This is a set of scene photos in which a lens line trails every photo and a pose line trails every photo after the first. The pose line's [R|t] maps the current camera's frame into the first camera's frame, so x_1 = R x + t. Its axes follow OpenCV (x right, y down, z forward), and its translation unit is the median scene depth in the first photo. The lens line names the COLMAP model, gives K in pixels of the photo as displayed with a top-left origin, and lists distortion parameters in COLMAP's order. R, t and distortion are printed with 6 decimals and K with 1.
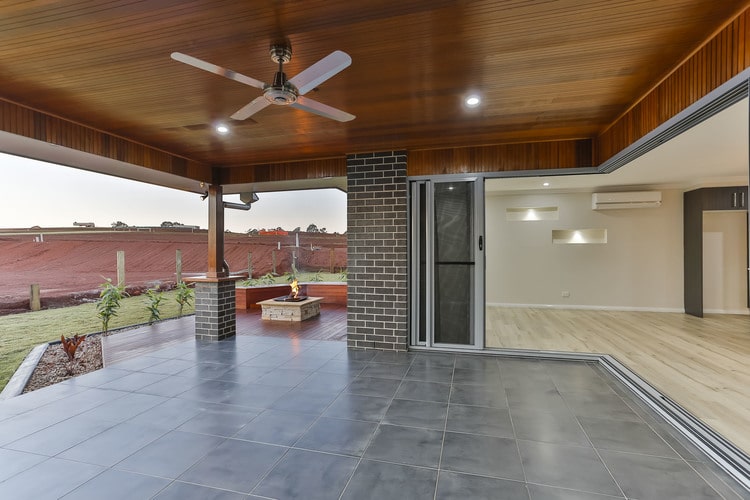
lens RADIAL K [[359.1, 0, 375.0], [0, 359.1, 250.0], [0, 0, 1]] dist [-0.027837, 0.000462]
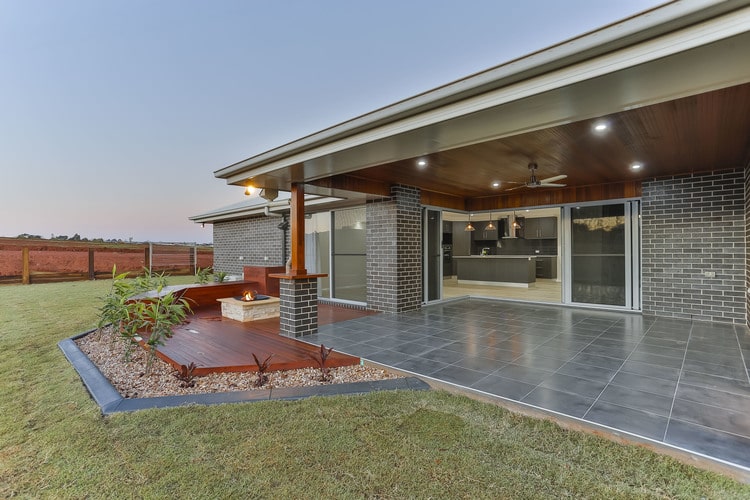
lens RADIAL K [[359.1, 0, 375.0], [0, 359.1, 250.0], [0, 0, 1]] dist [-0.027837, 0.000462]
pose [[0.482796, 0.001074, 0.875732, -1.464561], [0.001172, 0.999998, -0.001873, 0.011478], [-0.875732, 0.001931, 0.482794, 0.375857]]
